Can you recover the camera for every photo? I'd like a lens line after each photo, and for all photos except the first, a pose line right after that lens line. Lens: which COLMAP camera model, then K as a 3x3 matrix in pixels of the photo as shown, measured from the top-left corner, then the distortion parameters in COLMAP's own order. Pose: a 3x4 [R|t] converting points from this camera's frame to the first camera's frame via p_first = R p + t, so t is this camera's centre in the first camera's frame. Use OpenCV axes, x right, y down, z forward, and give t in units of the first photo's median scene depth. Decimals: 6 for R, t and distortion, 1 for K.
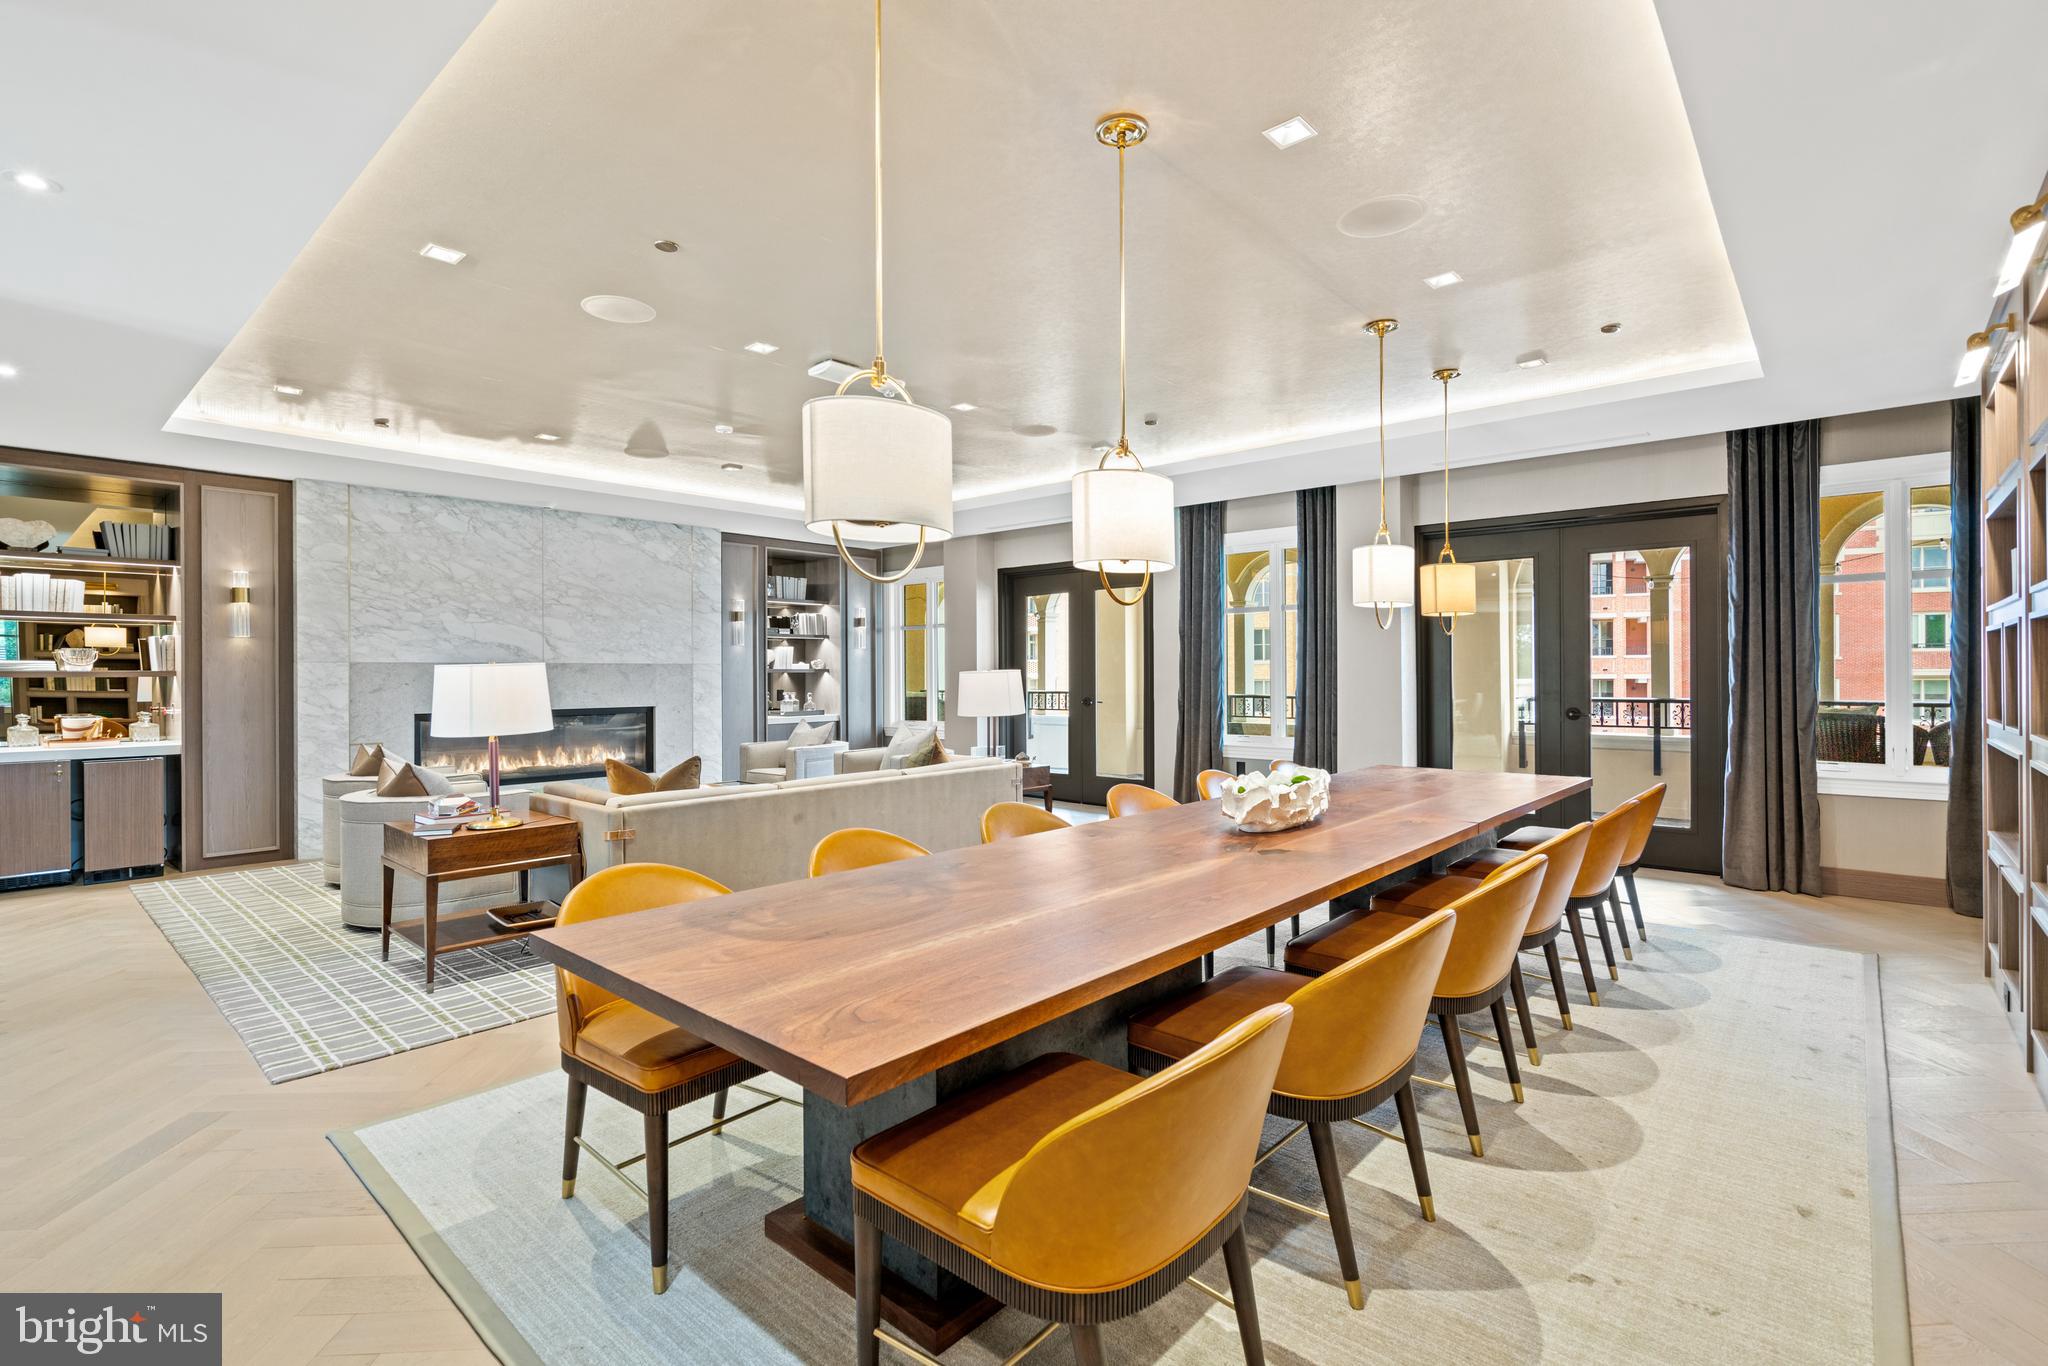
lens RADIAL K [[952.6, 0, 1024.0], [0, 952.6, 683.0], [0, 0, 1]] dist [0.001007, 0.000007]
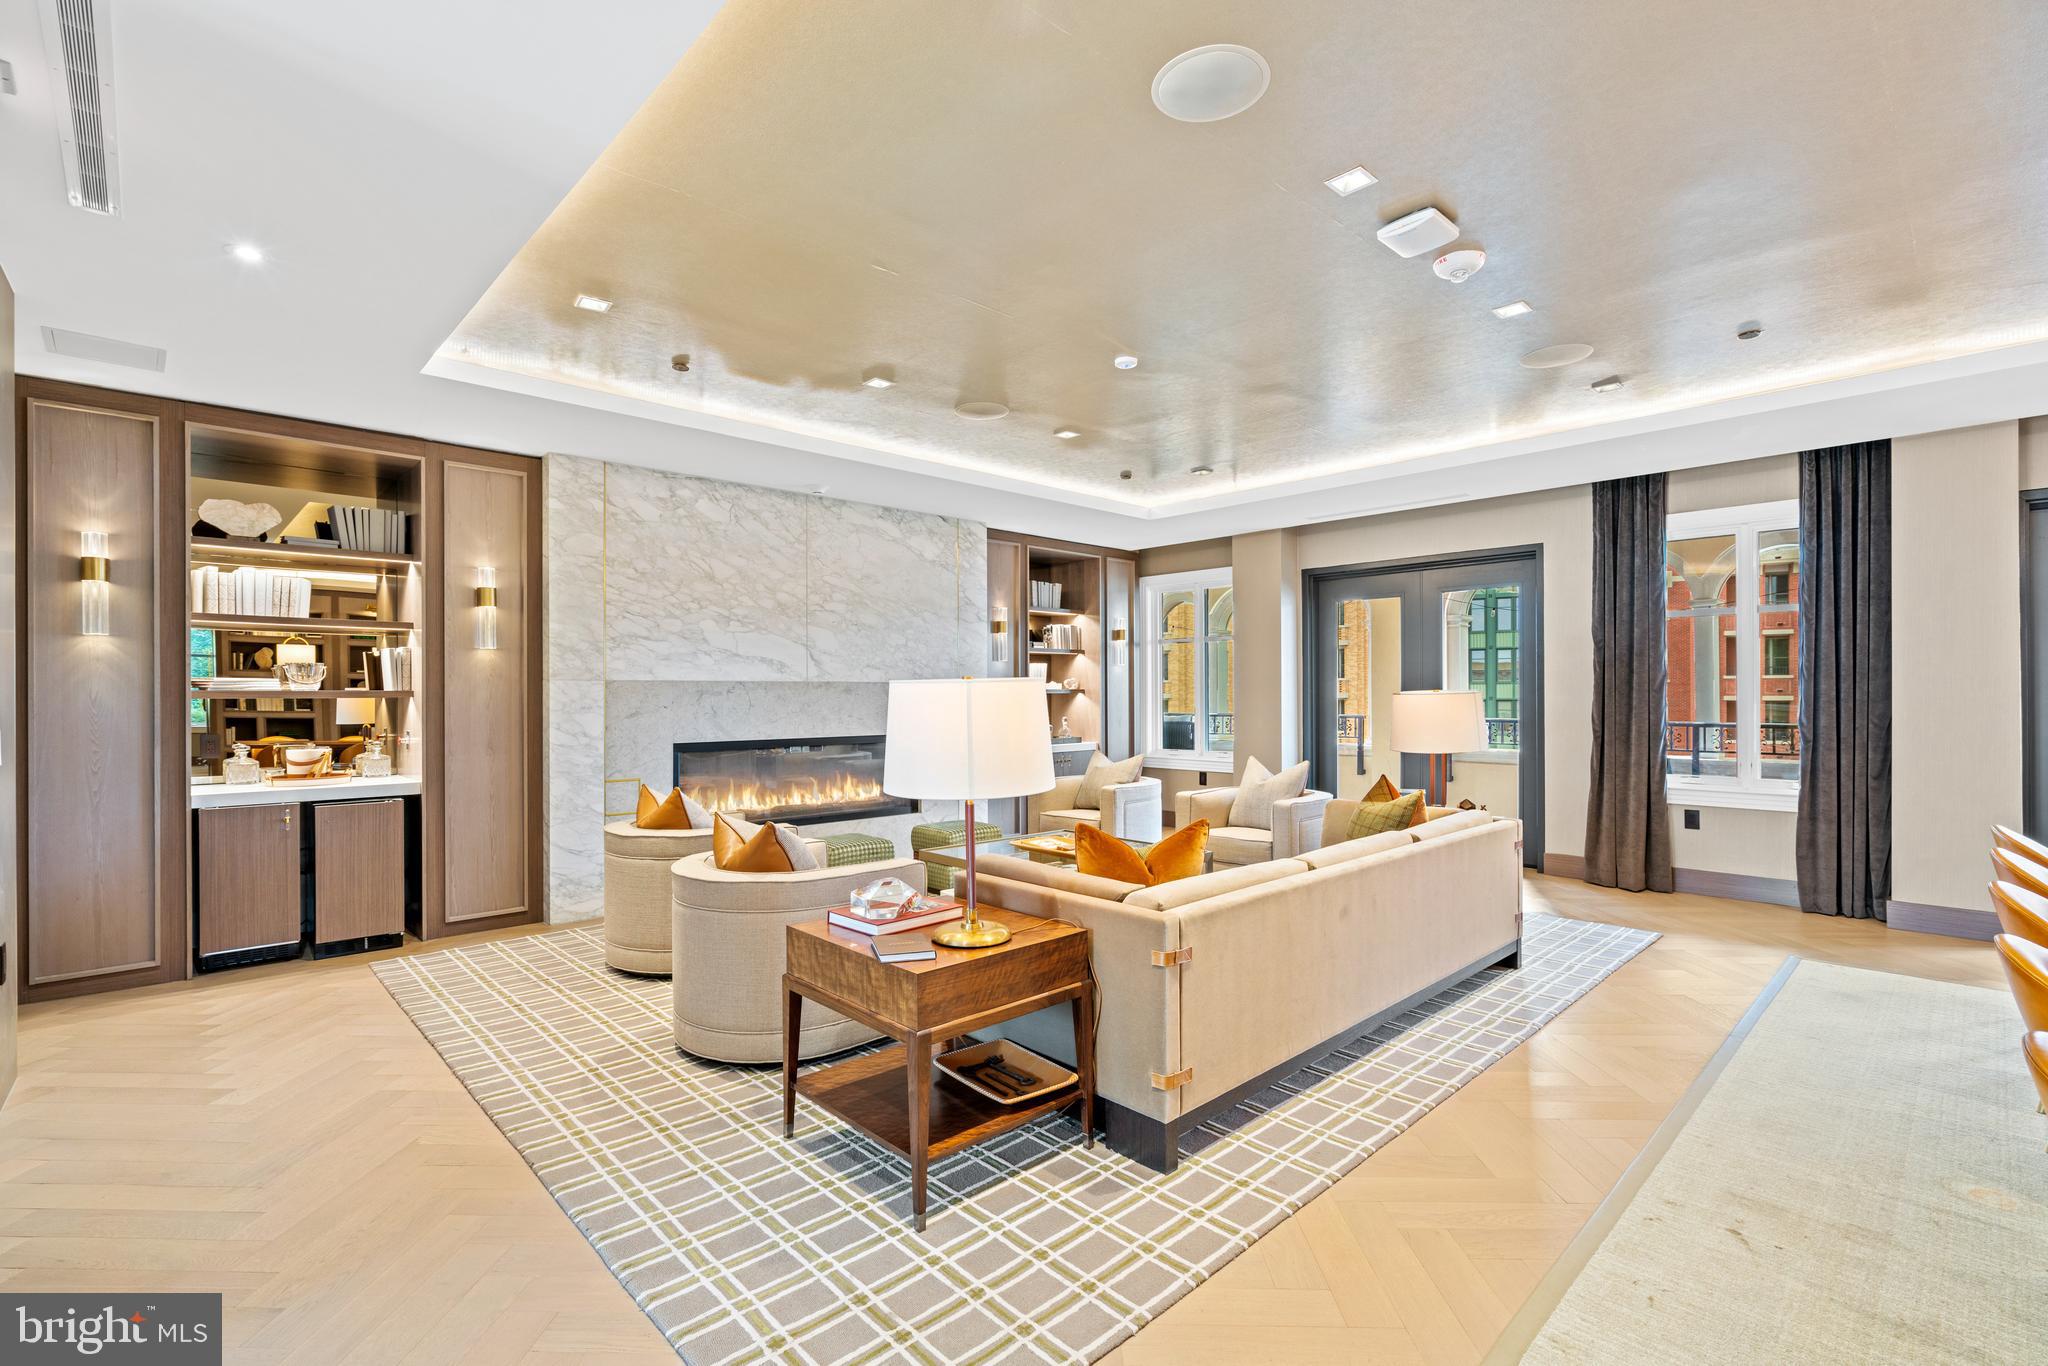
lens RADIAL K [[930.6, 0, 1019.8], [0, 930.6, 704.1], [0, 0, 1]] dist [-0.005326, 0.000138]
pose [[0.996521, 0.002423, -0.083310, -0.291884], [-0.002394, 0.999997, 0.000446, -0.002542], [0.083310, -0.000245, 0.996524, 0.241778]]
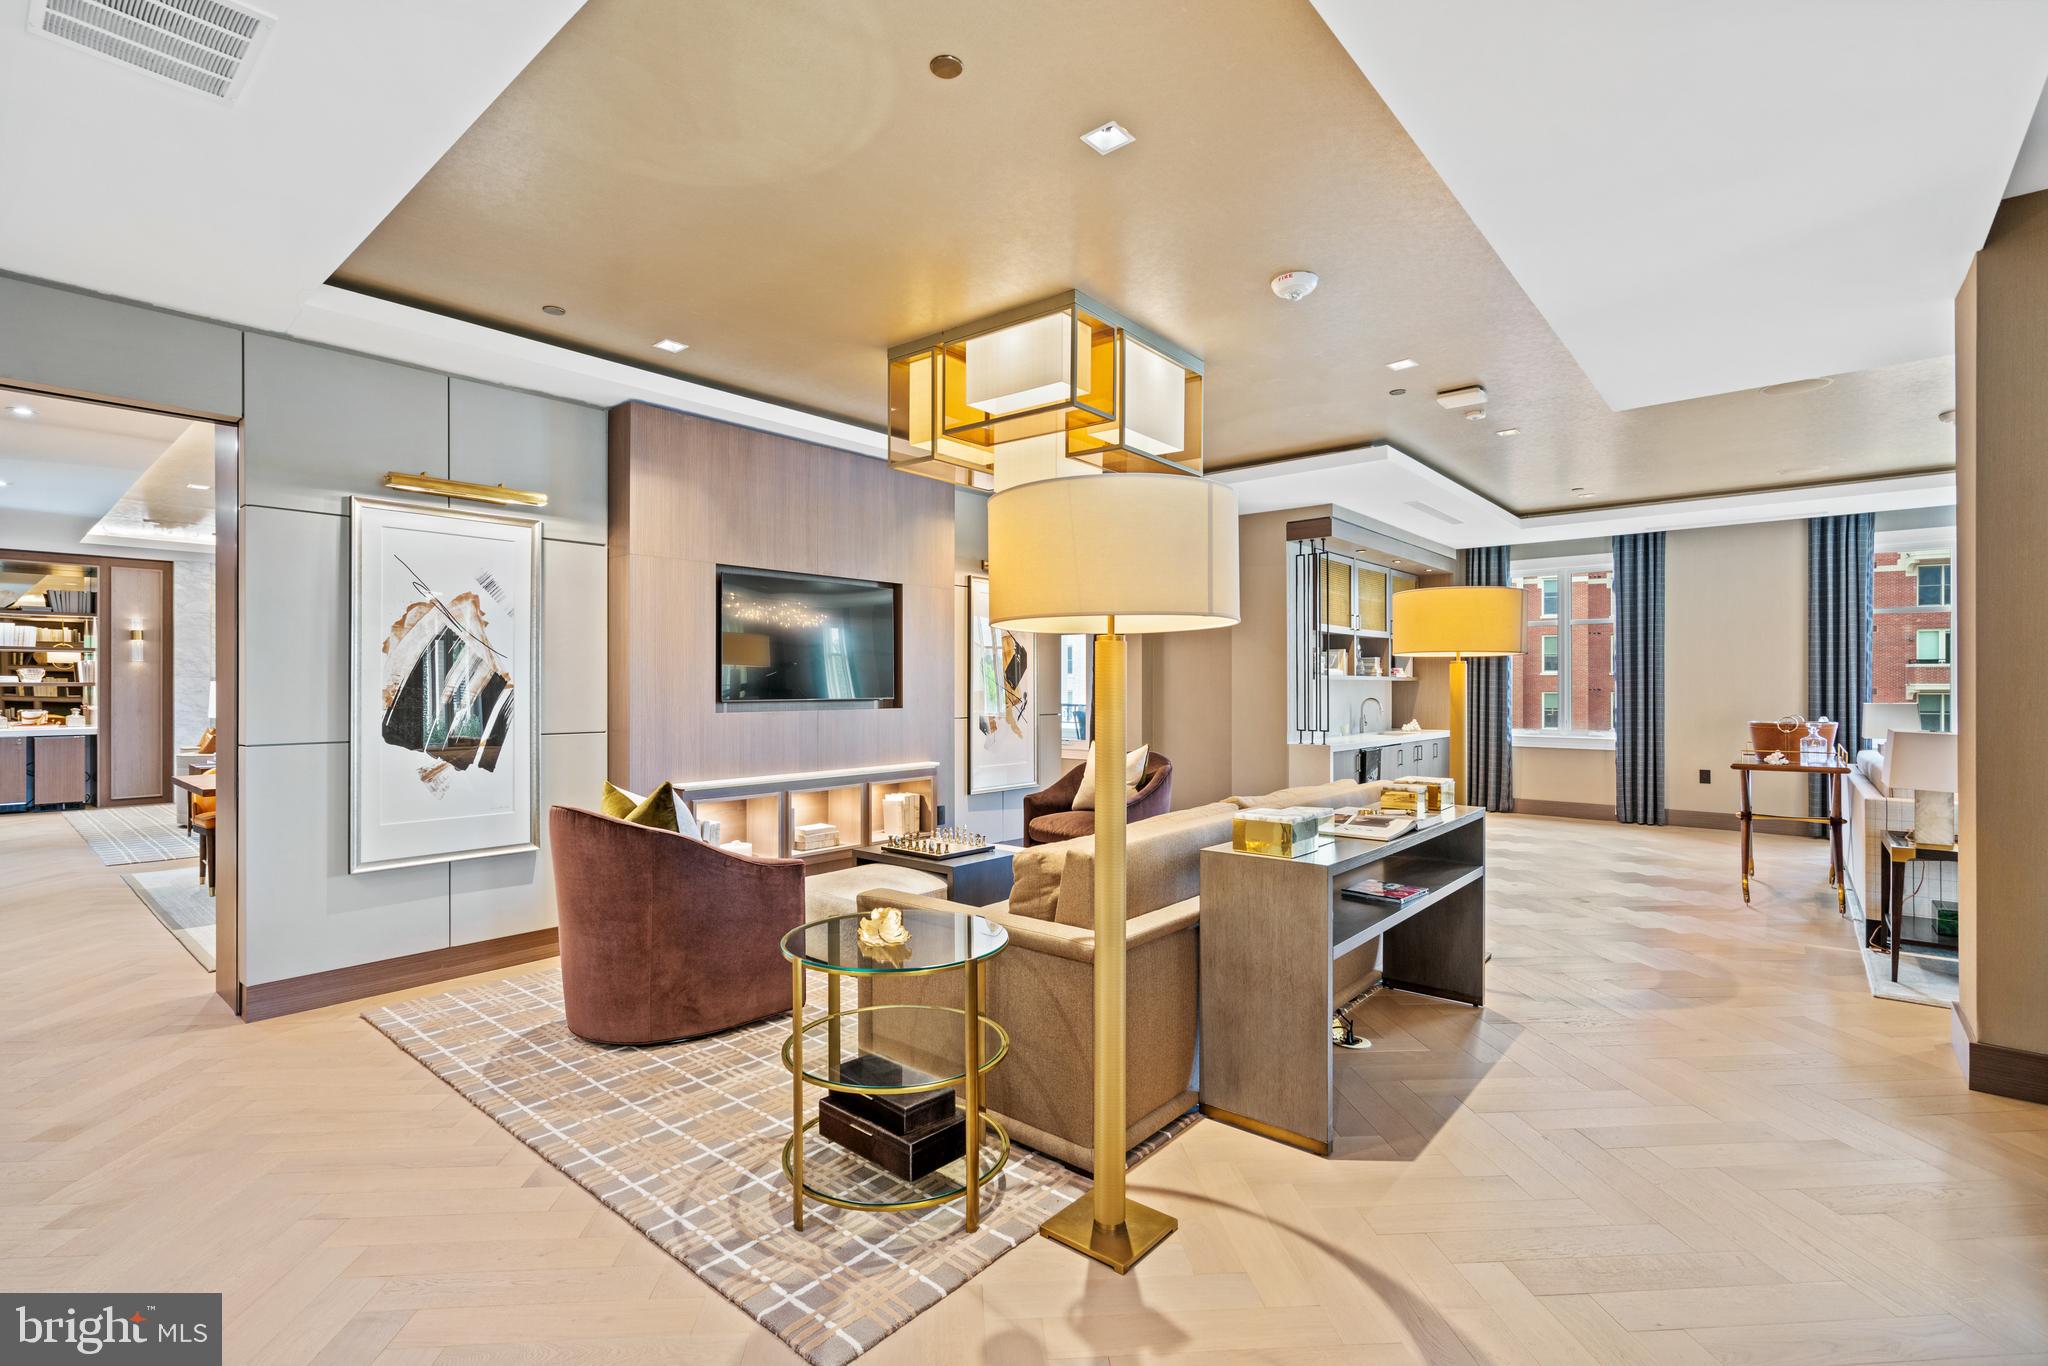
lens RADIAL K [[933.8, 0, 1021.4], [0, 933.8, 690.0], [0, 0, 1]] dist [-0.001011, -0.000550]
pose [[0.999801, 0.001603, 0.019867, 0.593852], [-0.001542, 0.999994, -0.003072, 0.002050], [-0.019872, 0.003041, 0.999798, -0.557386]]
